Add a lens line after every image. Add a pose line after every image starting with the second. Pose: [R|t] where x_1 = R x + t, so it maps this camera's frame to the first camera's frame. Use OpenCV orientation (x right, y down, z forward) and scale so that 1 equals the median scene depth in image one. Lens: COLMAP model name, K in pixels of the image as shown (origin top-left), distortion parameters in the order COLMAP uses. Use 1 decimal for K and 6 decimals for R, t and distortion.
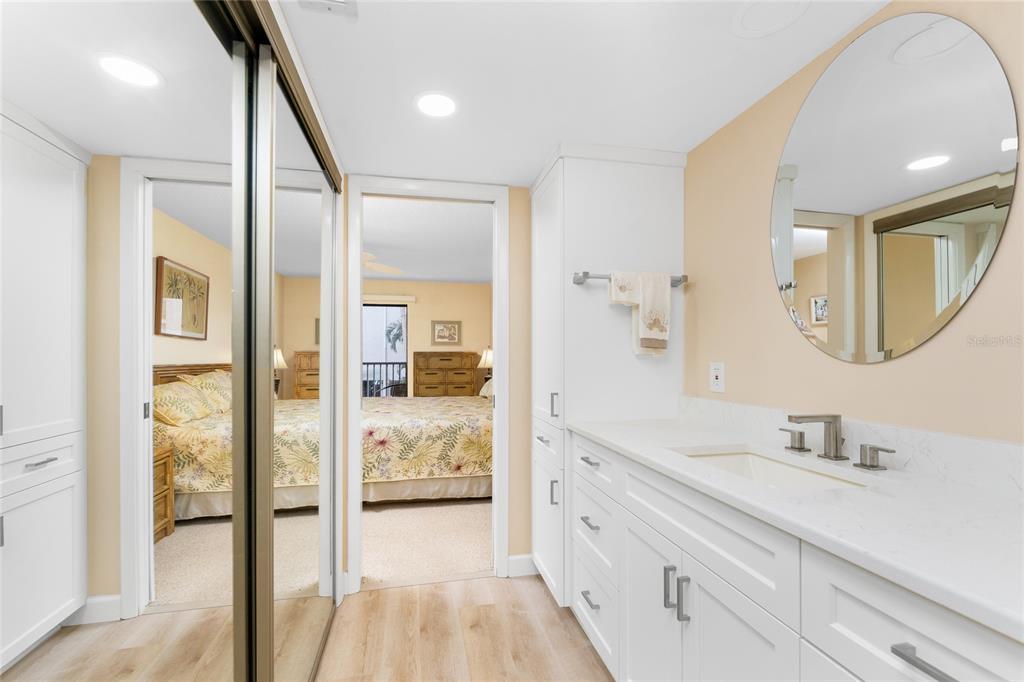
lens RADIAL K [[404.9, 0, 495.2], [0, 404.9, 355.6], [0, 0, 1]] dist [-0.000451, -0.000071]
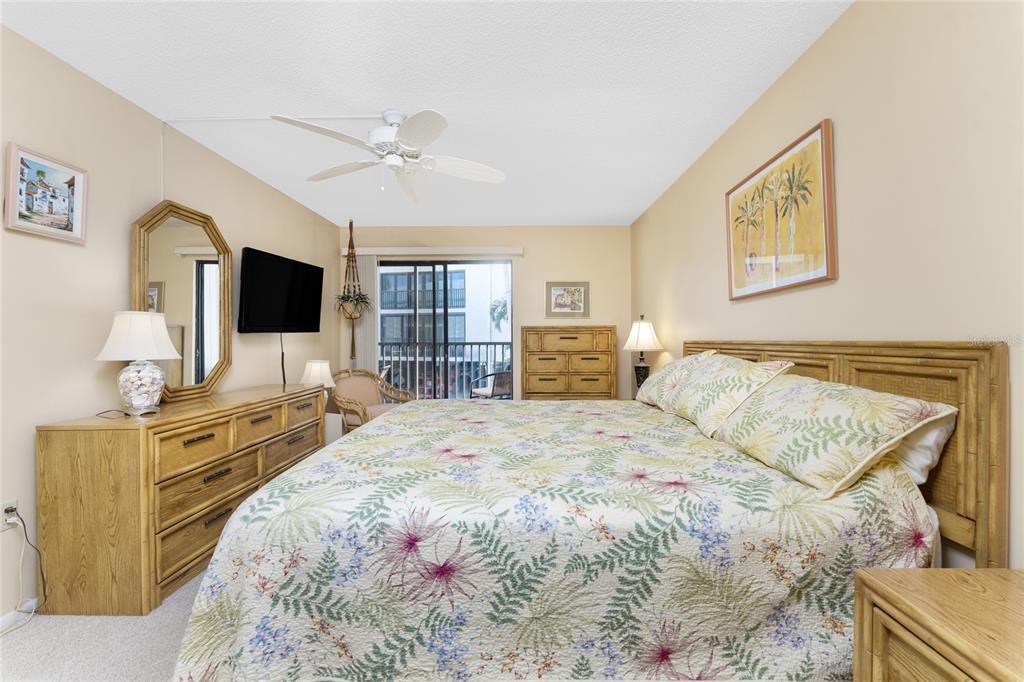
lens RADIAL K [[411.7, 0, 512.0], [0, 411.7, 341.0], [0, 0, 1]] dist [-0.001518, -0.000318]
pose [[0.977107, -0.001860, -0.212742, -0.073135], [0.004577, 0.999914, 0.012282, 0.006584], [0.212701, -0.012975, 0.977031, 0.336978]]
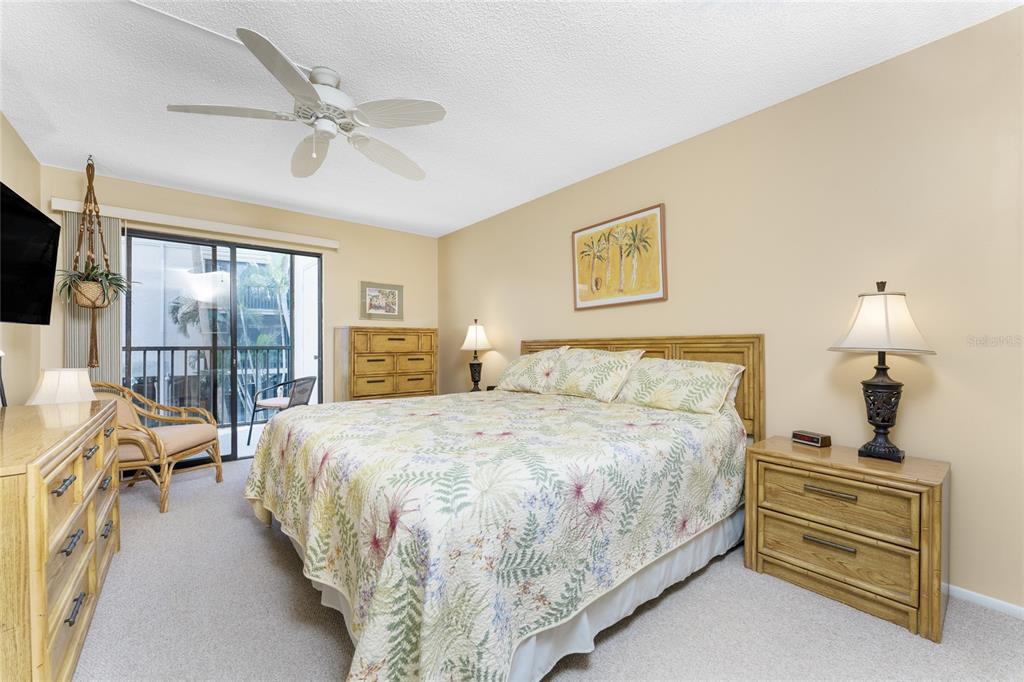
lens RADIAL K [[405.7, 0, 509.7], [0, 405.7, 346.9], [0, 0, 1]] dist [-0.000295, -0.000169]
pose [[0.886748, -0.004653, 0.462230, -0.284402], [0.001128, 0.999968, 0.007904, 0.018758], [-0.462252, -0.006488, 0.886725, 0.329132]]
